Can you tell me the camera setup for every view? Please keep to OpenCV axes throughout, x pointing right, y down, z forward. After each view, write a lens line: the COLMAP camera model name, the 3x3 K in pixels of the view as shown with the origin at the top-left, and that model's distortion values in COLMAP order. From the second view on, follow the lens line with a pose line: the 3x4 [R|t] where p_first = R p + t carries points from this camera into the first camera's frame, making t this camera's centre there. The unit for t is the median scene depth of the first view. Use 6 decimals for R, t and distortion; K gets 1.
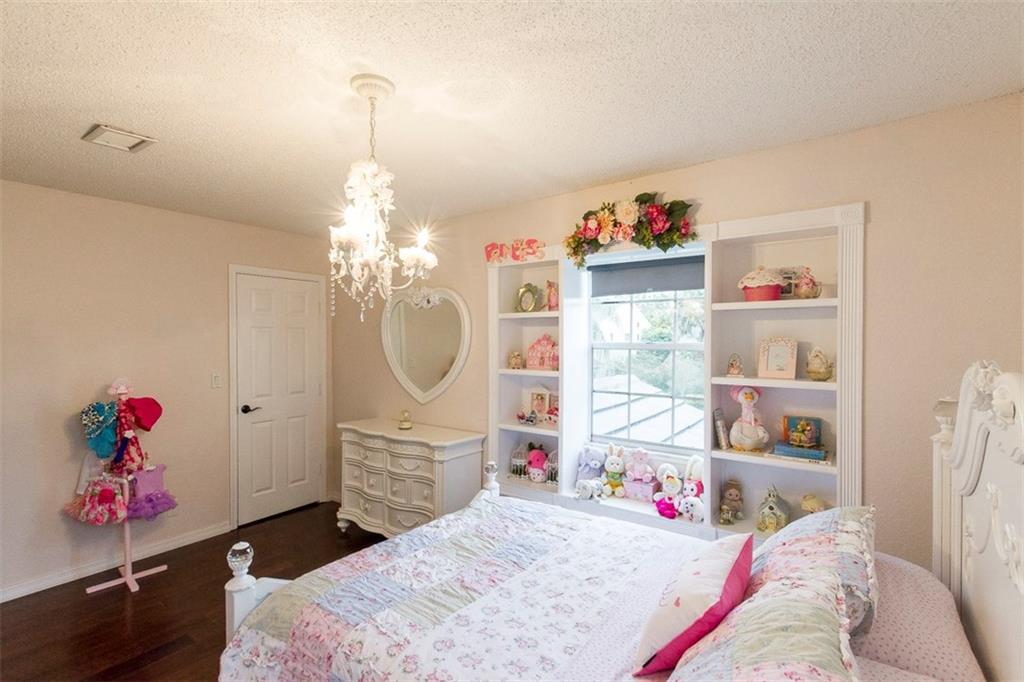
lens RADIAL K [[472.5, 0, 515.3], [0, 472.5, 340.9], [0, 0, 1]] dist [0.007958, -0.001881]
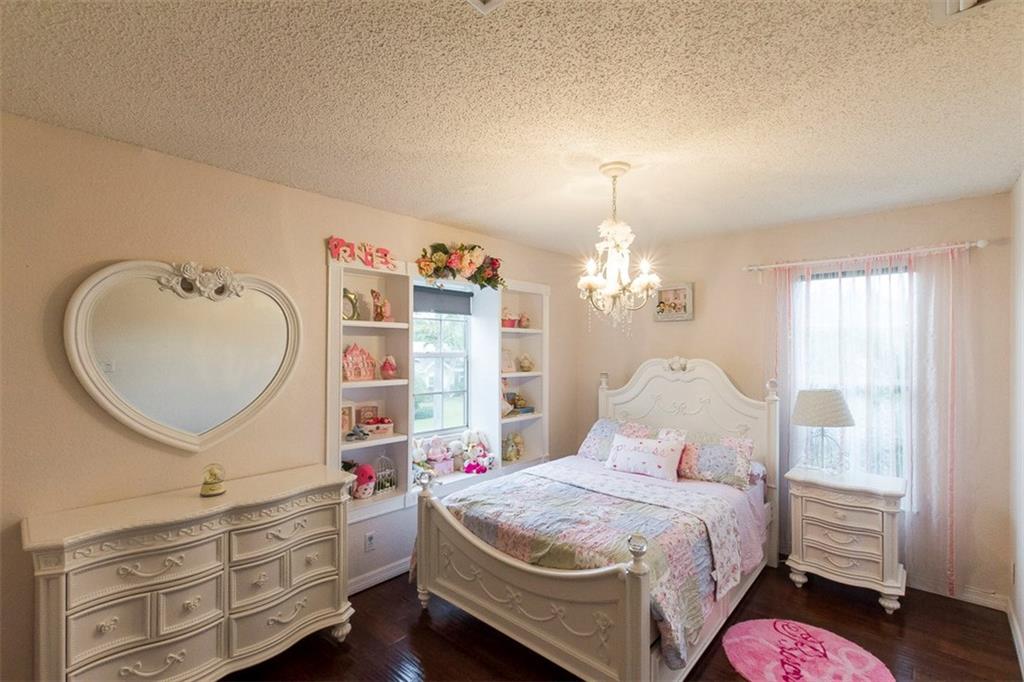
lens RADIAL K [[472.5, 0, 516.9], [0, 472.5, 345.2], [0, 0, 1]] dist [0.007958, -0.001881]
pose [[0.114161, 0.009983, 0.993412, -0.949212], [0.001779, 0.999946, -0.010253, -0.001989], [-0.993461, 0.002938, 0.114137, 0.629074]]
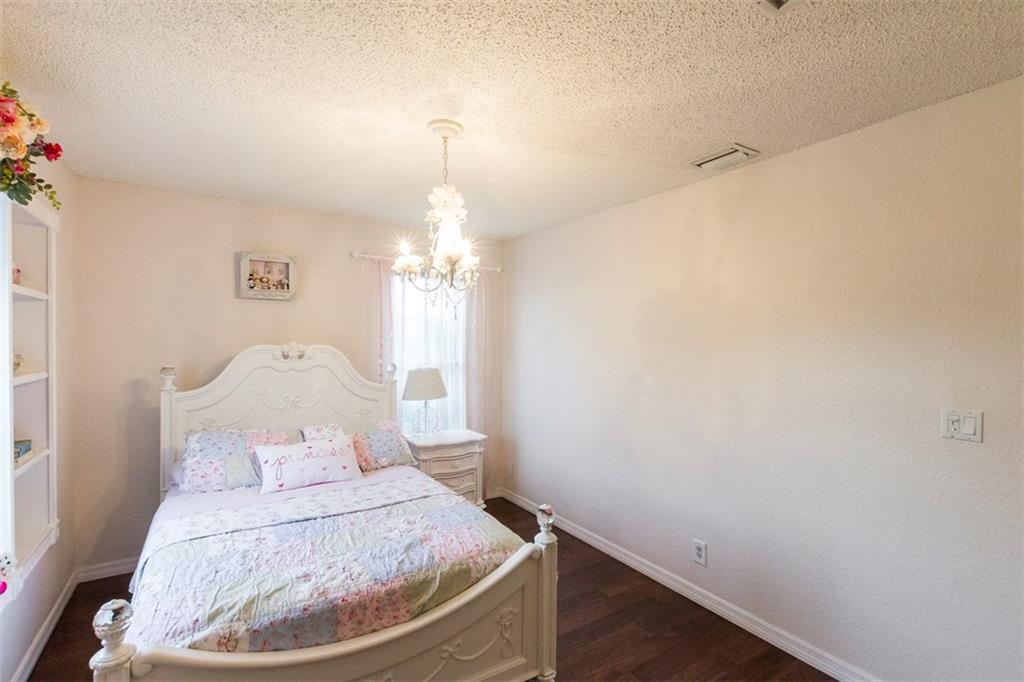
lens RADIAL K [[472.5, 0, 514.6], [0, 472.5, 347.3], [0, 0, 1]] dist [0.007958, -0.001881]
pose [[-0.931159, -0.010481, 0.364462, -0.508381], [-0.004481, 0.999840, 0.017306, 0.006607], [-0.364585, 0.014482, -0.931058, 1.167656]]
